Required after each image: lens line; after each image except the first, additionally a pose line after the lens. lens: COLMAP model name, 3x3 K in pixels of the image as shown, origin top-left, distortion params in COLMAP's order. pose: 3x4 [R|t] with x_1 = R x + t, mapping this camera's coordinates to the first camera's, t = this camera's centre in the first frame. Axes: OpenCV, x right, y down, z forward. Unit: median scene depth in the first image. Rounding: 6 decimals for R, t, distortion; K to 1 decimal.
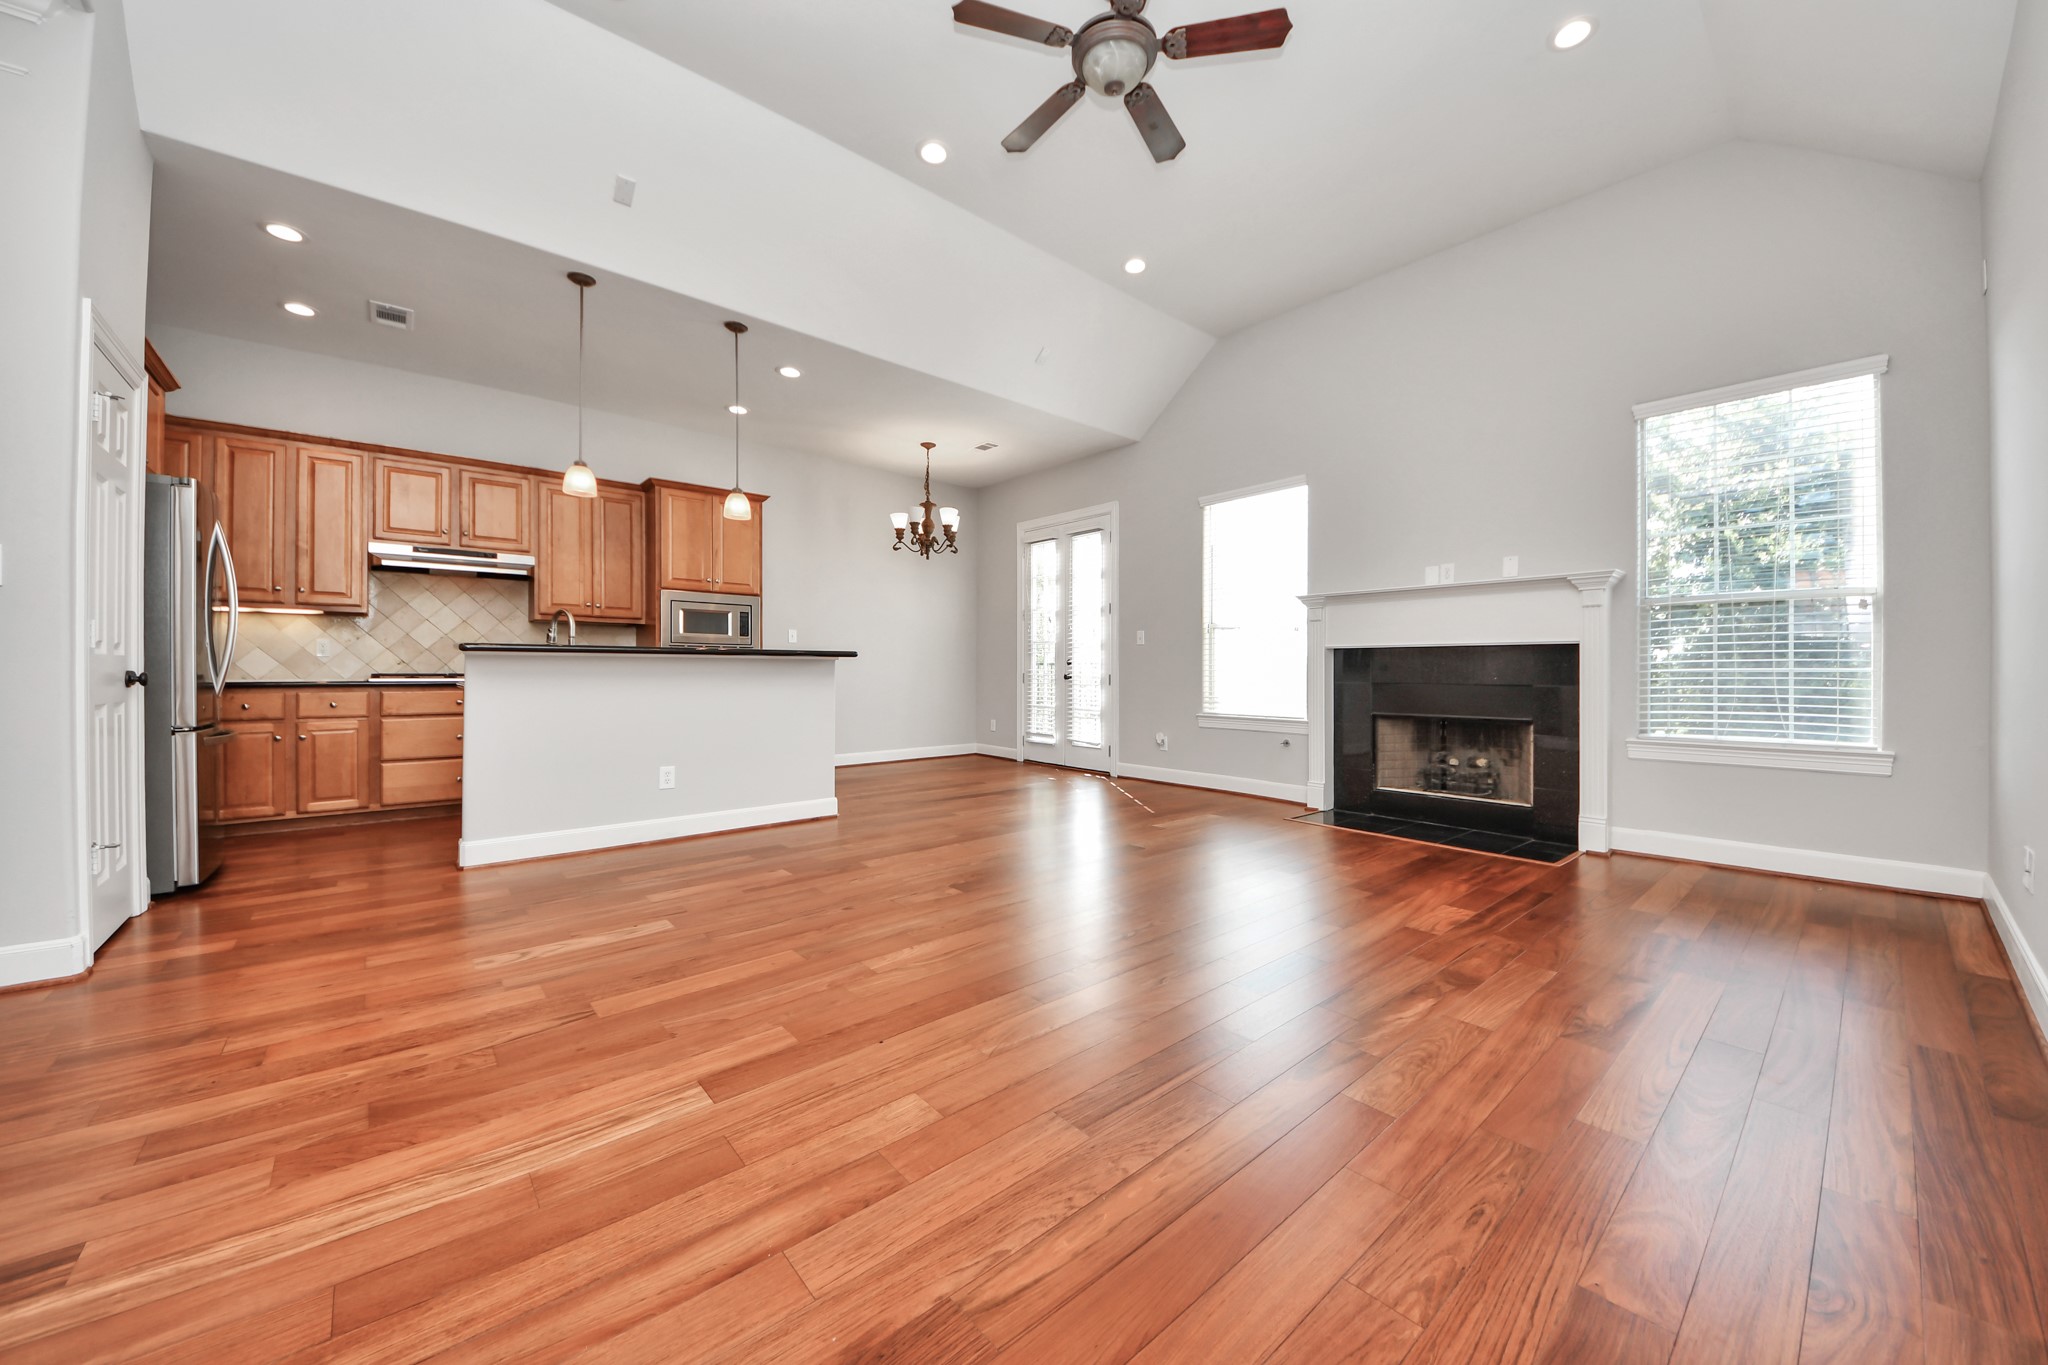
lens RADIAL K [[739.5, 0, 1036.2], [0, 739.5, 677.4], [0, 0, 1]] dist [0.001601, -0.000364]
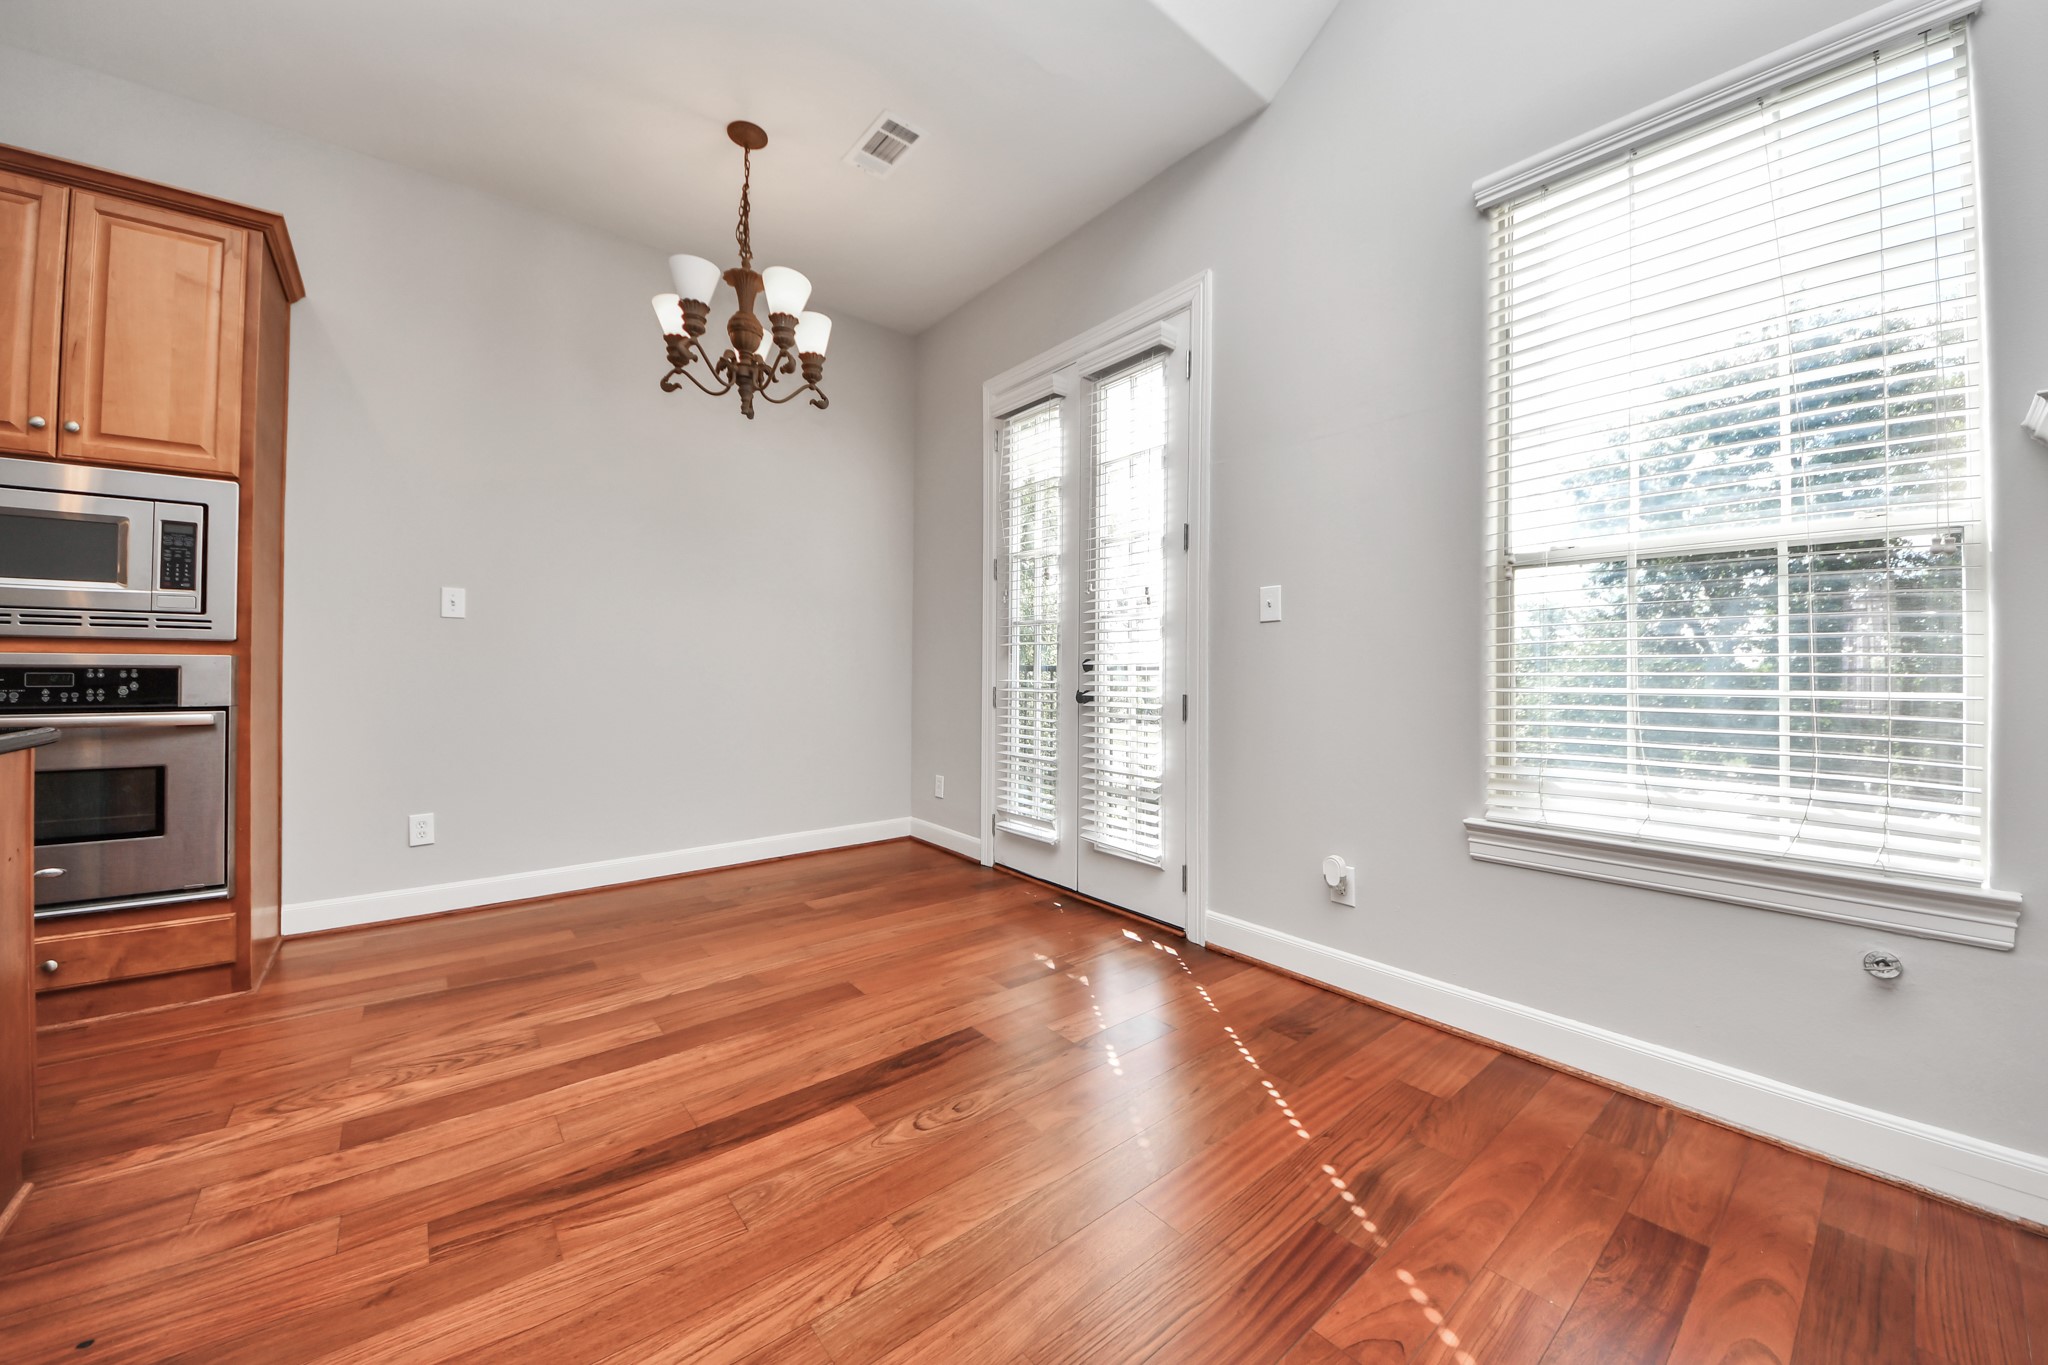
lens RADIAL K [[739.5, 0, 1035.2], [0, 739.5, 671.4], [0, 0, 1]] dist [0.001601, -0.000364]
pose [[0.999814, 0.002642, -0.019106, 0.020856], [-0.002753, 0.999979, -0.005799, -0.013671], [0.019090, 0.005851, 0.999801, 0.559286]]
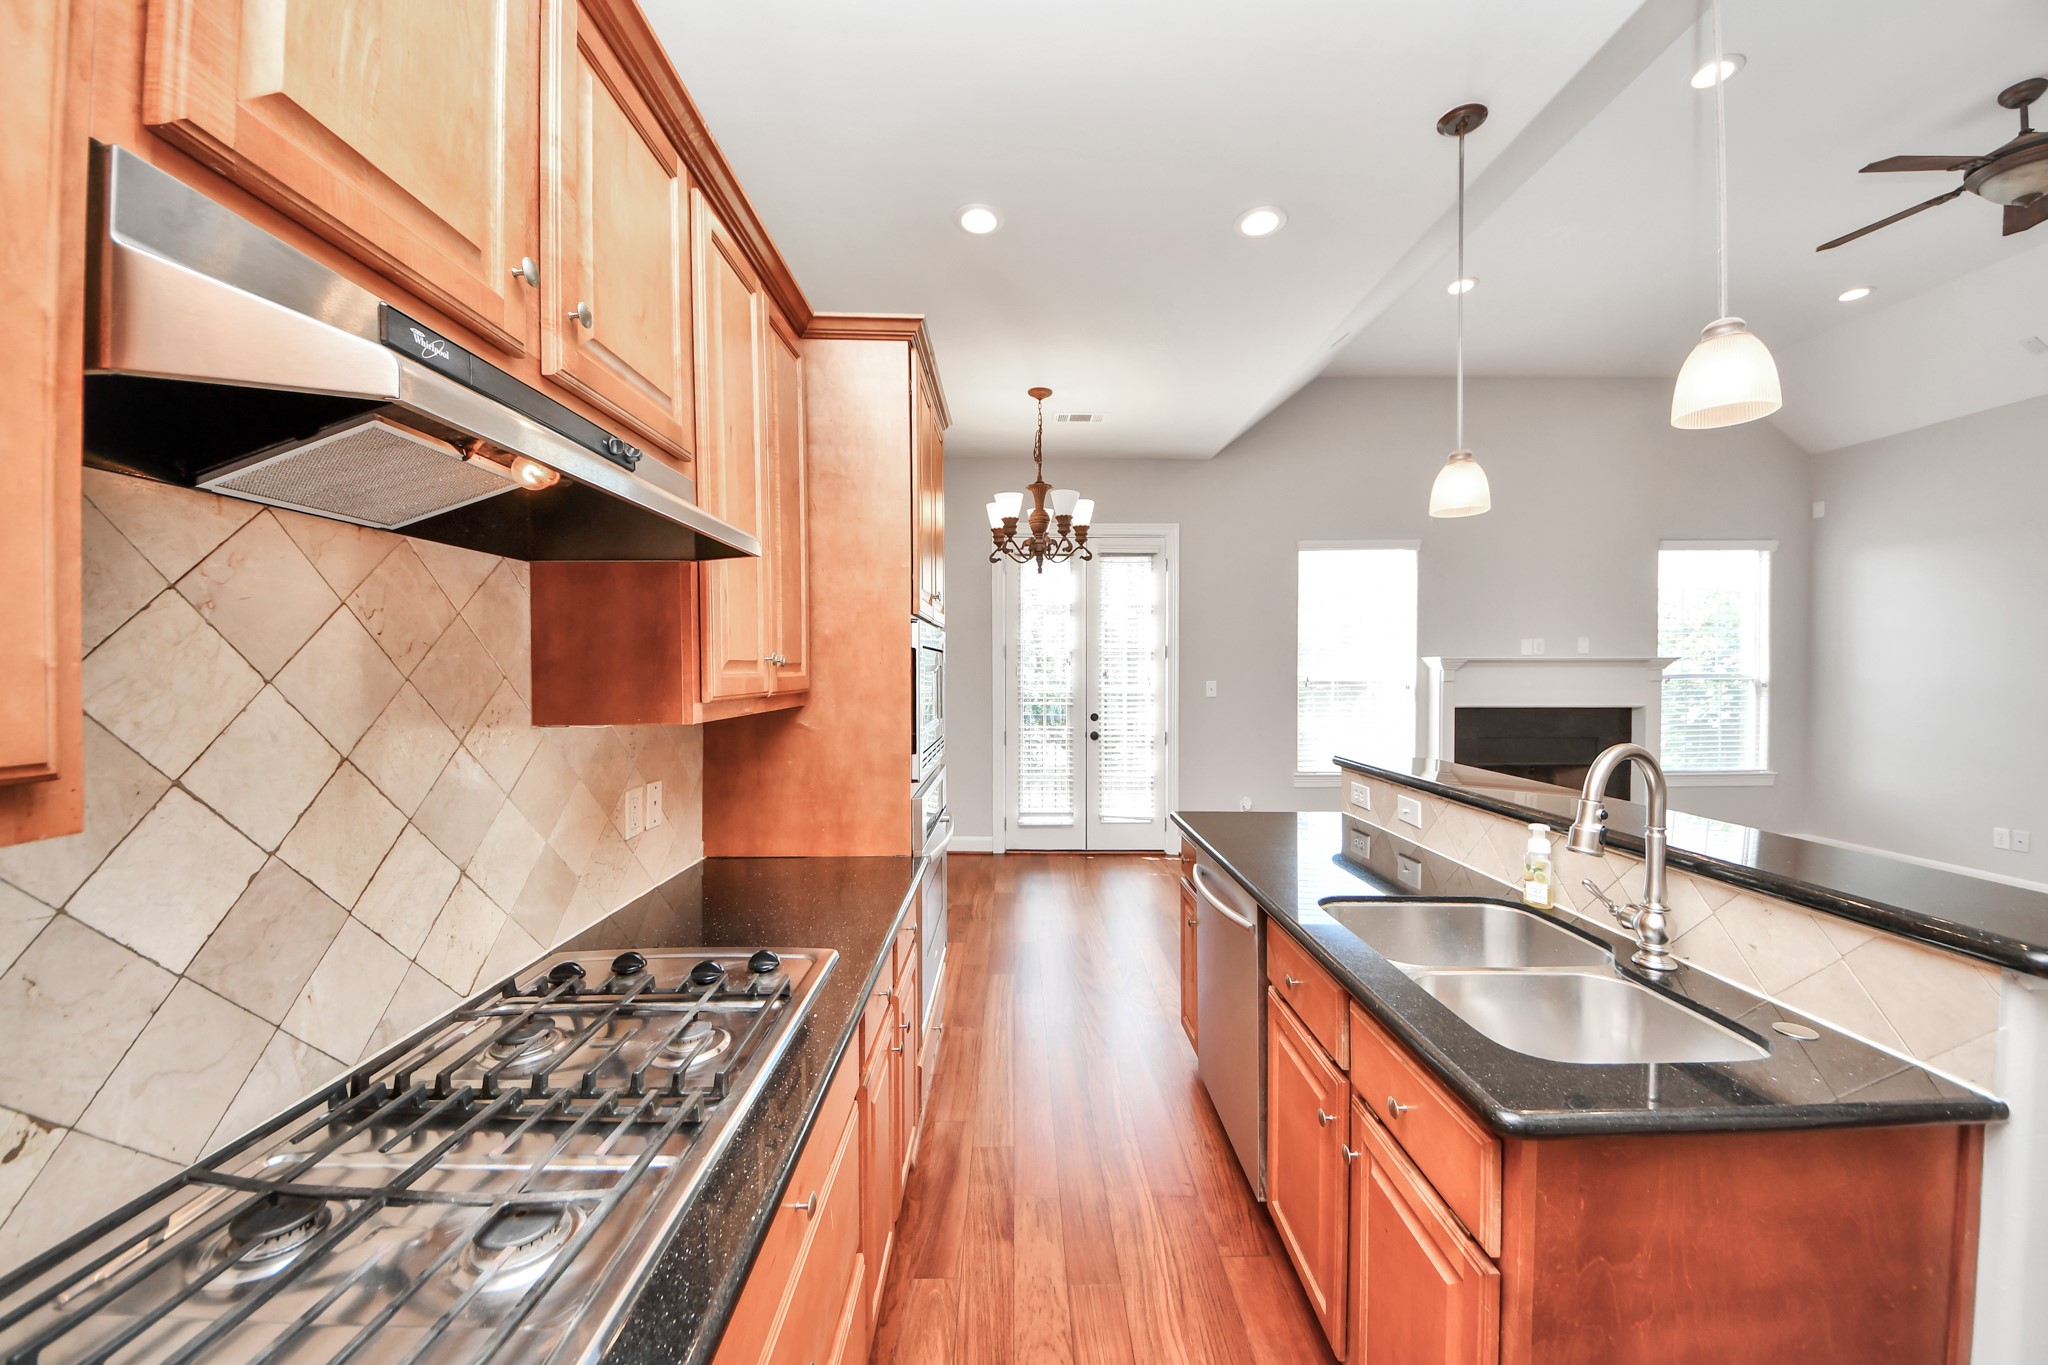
lens RADIAL K [[739.5, 0, 1035.4], [0, 739.5, 675.7], [0, 0, 1]] dist [0.001601, -0.000364]
pose [[0.642966, -0.003873, 0.765885, -0.598071], [0.006253, 0.999980, -0.000193, -0.064389], [-0.765869, 0.004913, 0.642978, 0.557631]]
